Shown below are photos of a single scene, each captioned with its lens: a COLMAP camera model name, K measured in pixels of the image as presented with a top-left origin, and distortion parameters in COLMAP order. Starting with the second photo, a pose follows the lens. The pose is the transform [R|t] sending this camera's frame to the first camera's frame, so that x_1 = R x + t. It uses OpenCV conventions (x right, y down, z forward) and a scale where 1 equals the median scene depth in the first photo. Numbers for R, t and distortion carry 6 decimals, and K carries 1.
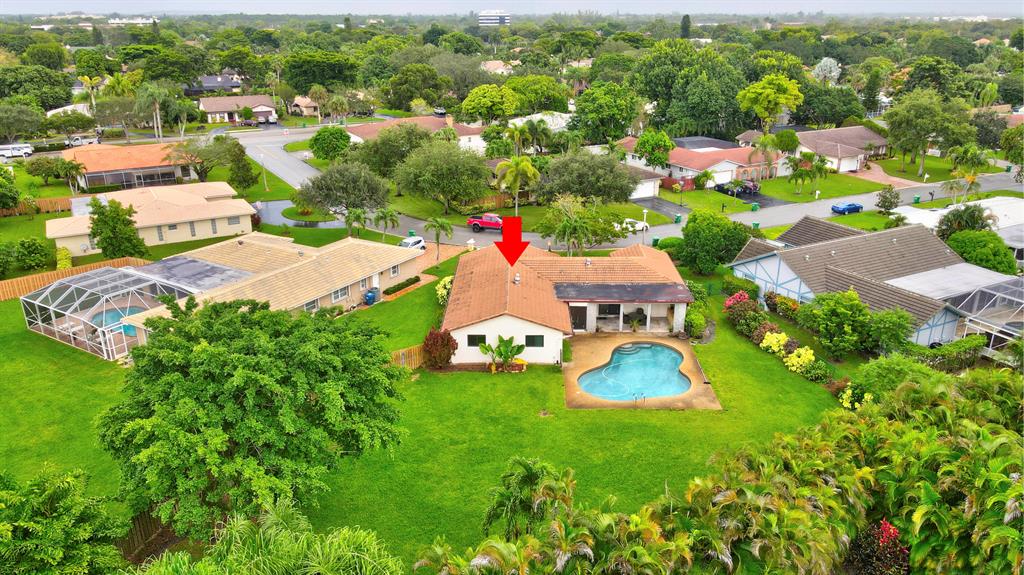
lens RADIAL K [[727.8, 0, 512.0], [0, 727.8, 287.5], [0, 0, 1]] dist [0.004242, 0.003950]
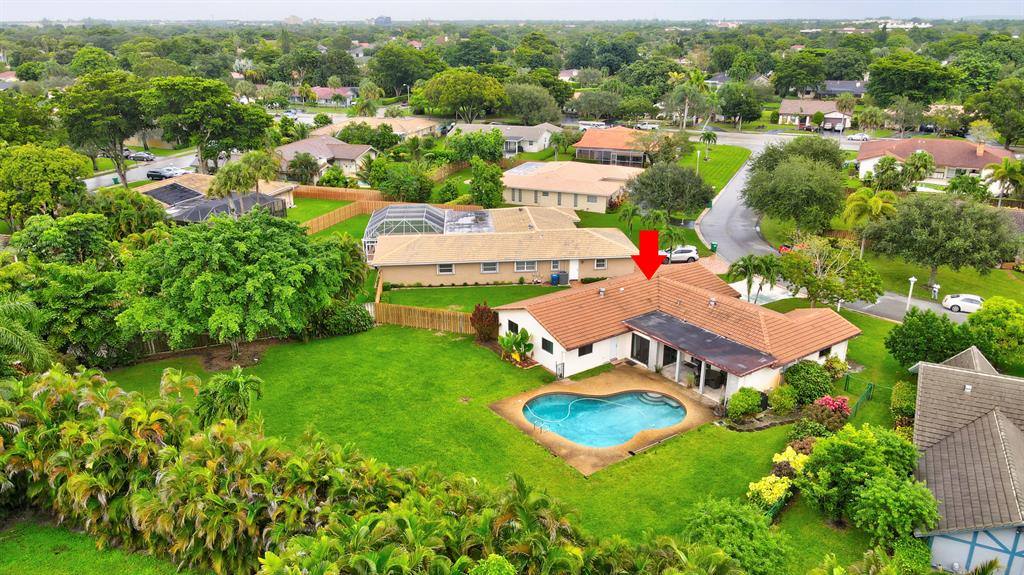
lens RADIAL K [[727.8, 0, 512.0], [0, 727.8, 287.5], [0, 0, 1]] dist [0.004242, 0.003950]
pose [[0.596016, 0.274725, -0.754514, 0.685317], [-0.278065, 0.952126, 0.127024, -0.107777], [0.753289, 0.134095, 0.643874, 0.287699]]
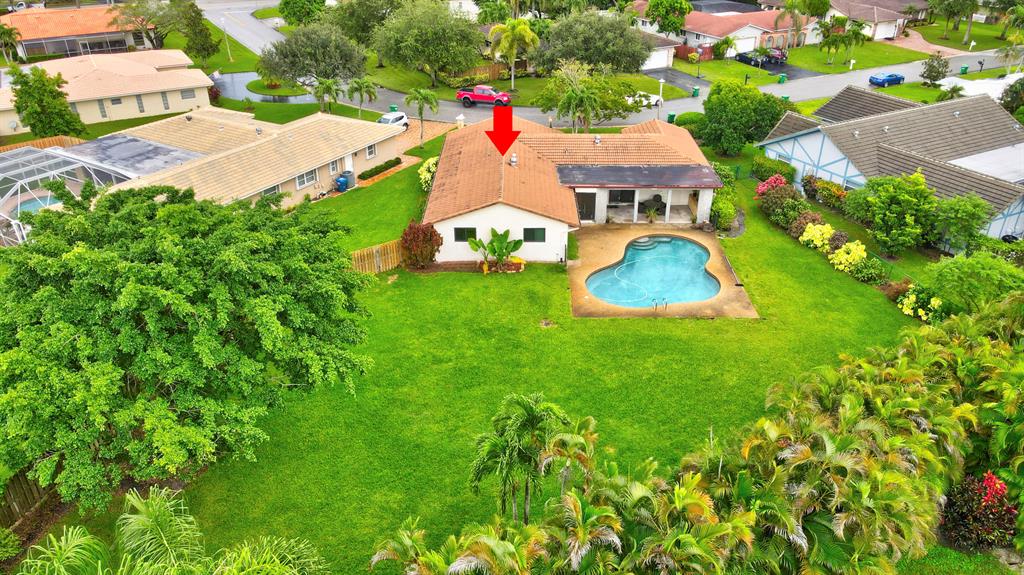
lens RADIAL K [[727.8, 0, 512.0], [0, 727.8, 287.5], [0, 0, 1]] dist [0.004242, 0.003950]
pose [[0.999983, -0.002567, 0.005325, 0.000485], [0.001703, 0.987698, 0.156362, 0.001952], [-0.005661, -0.156350, 0.987685, 0.154593]]
